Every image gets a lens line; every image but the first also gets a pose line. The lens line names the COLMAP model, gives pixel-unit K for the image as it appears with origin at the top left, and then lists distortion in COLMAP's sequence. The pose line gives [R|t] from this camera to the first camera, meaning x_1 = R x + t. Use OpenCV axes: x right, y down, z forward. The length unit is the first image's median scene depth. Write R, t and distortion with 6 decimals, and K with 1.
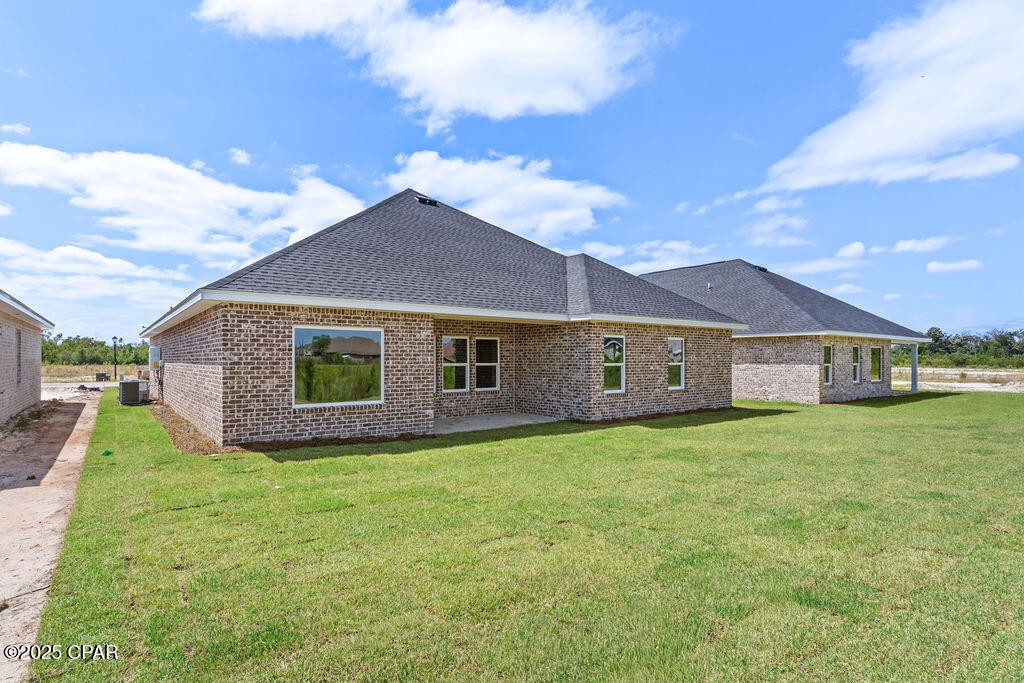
lens RADIAL K [[516.0, 0, 480.4], [0, 516.0, 345.4], [0, 0, 1]] dist [0.000728, 0.000192]
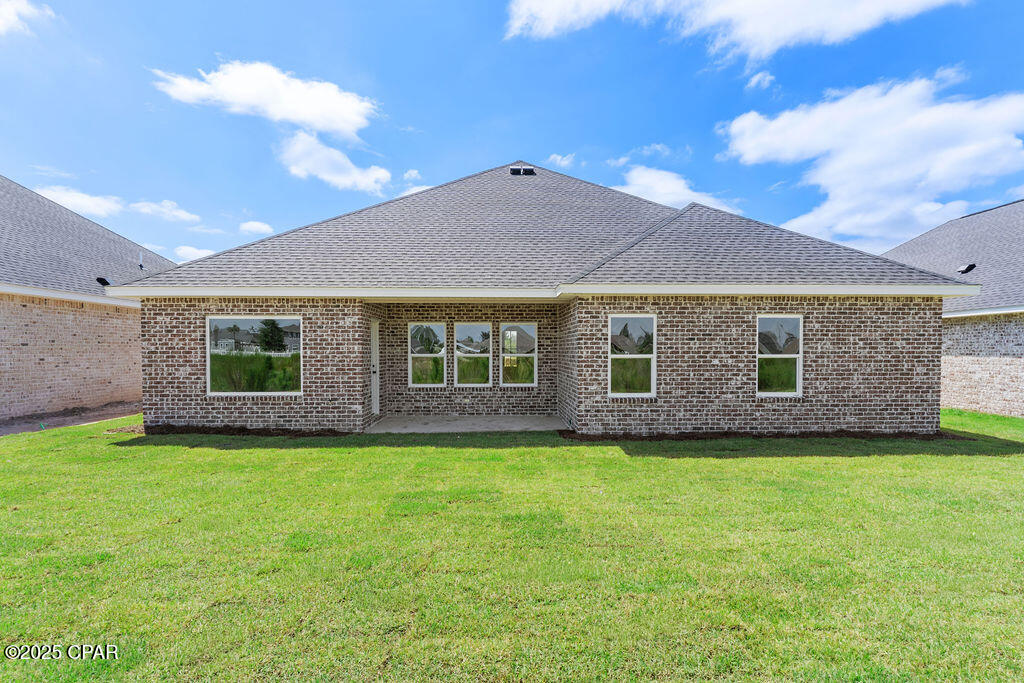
lens RADIAL K [[519.8, 0, 514.2], [0, 519.8, 355.1], [0, 0, 1]] dist [0.002442, 0.000358]
pose [[0.831886, 0.005659, -0.554917, 0.662150], [0.014476, 0.999386, 0.031893, 0.013678], [0.554757, -0.034565, 0.831294, 0.423223]]
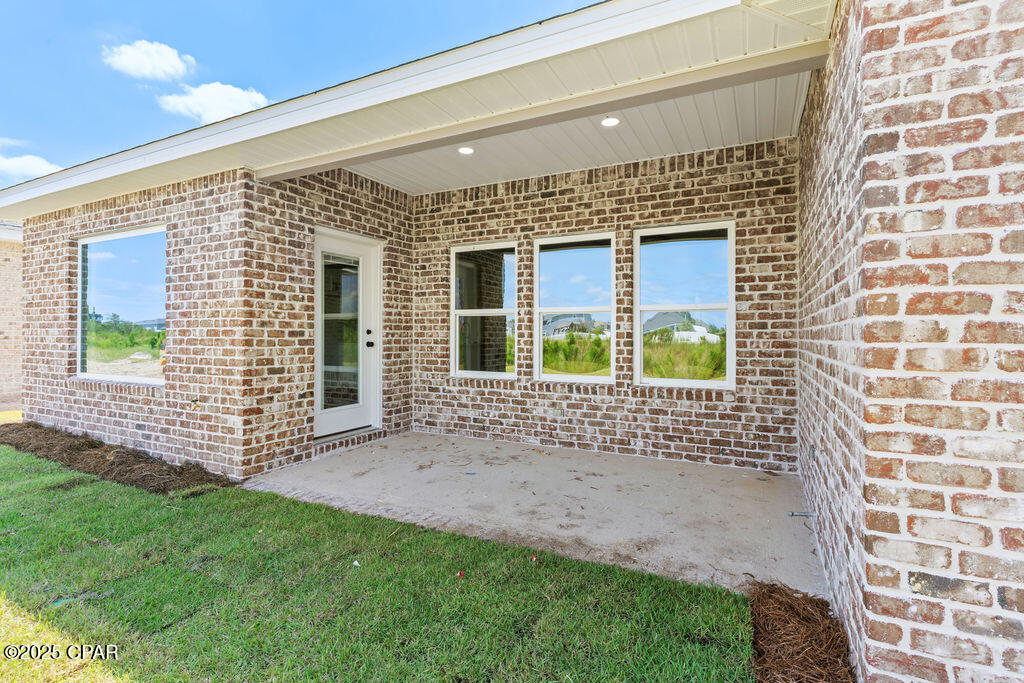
lens RADIAL K [[490.9, 0, 509.4], [0, 490.9, 330.2], [0, 0, 1]] dist [0.000145, 0.000007]
pose [[0.454544, -0.007069, -0.890696, 0.338654], [0.020826, 0.999779, 0.002693, 0.067336], [0.890481, -0.019774, 0.454590, 1.068161]]
